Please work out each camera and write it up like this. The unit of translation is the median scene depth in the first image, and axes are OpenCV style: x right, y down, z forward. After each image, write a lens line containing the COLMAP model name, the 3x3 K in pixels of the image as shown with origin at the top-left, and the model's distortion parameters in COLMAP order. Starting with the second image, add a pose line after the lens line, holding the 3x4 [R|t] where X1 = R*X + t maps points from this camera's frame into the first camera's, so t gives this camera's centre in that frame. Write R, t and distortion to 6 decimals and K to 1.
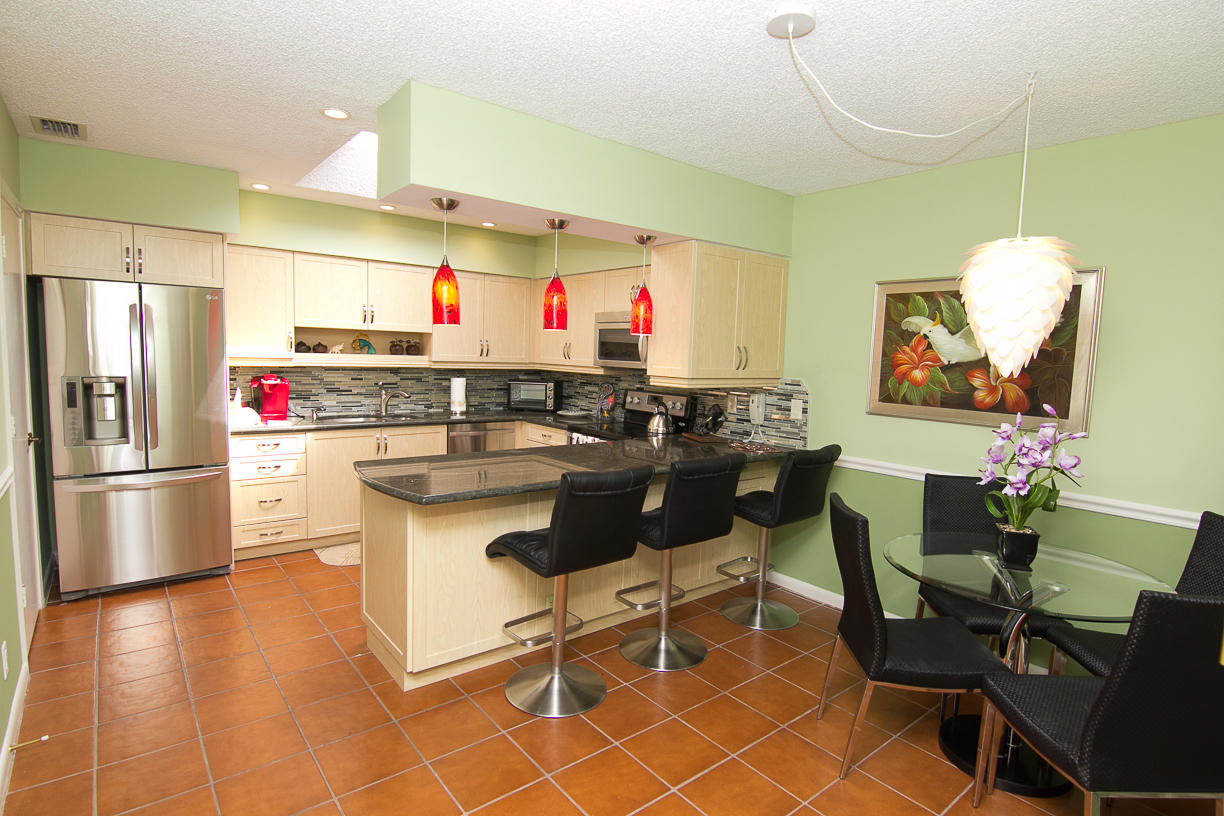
lens RADIAL K [[626.3, 0, 611.4], [0, 626.3, 409.2], [0, 0, 1]] dist [-0.009741, -0.008888]
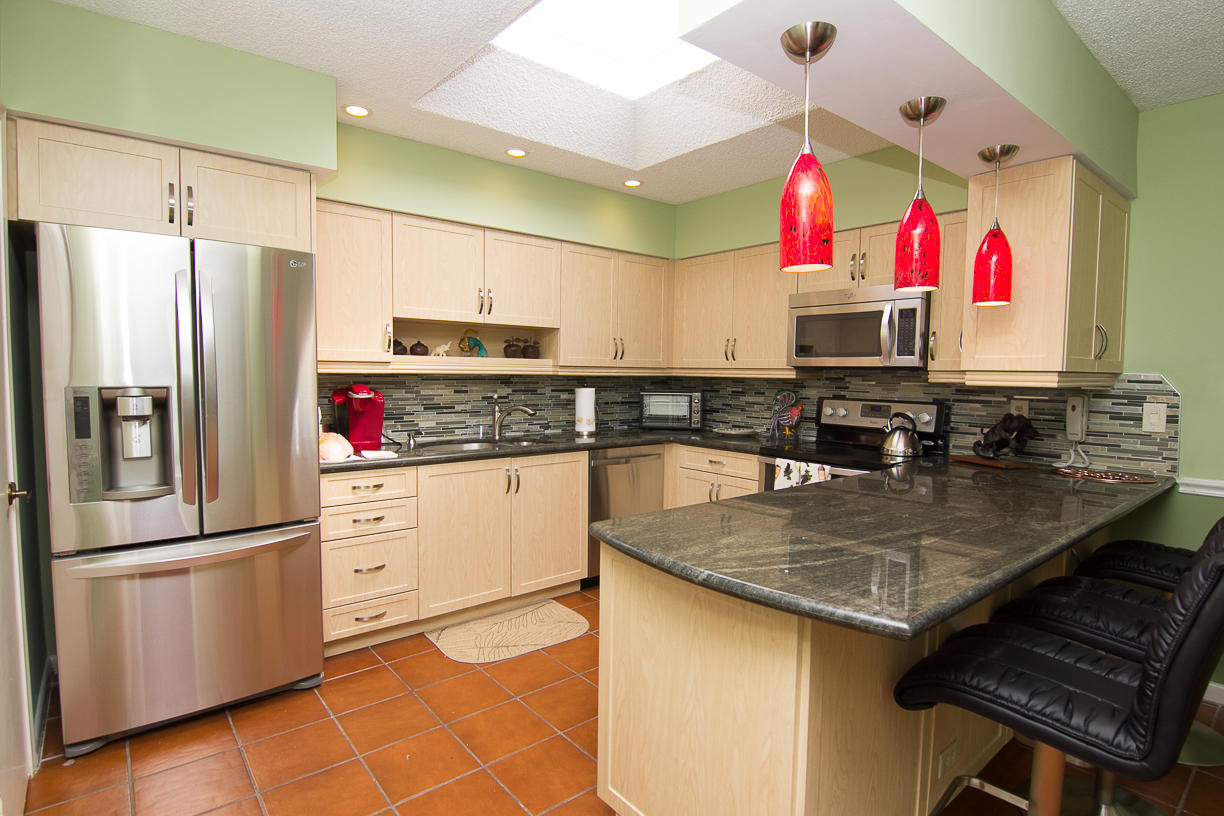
lens RADIAL K [[626.3, 0, 612.4], [0, 626.3, 408.0], [0, 0, 1]] dist [-0.009741, -0.008888]
pose [[0.999745, -0.020995, 0.008365, -0.277600], [0.021247, 0.999285, -0.031285, -0.001591], [-0.007703, 0.031454, 0.999476, 0.301801]]
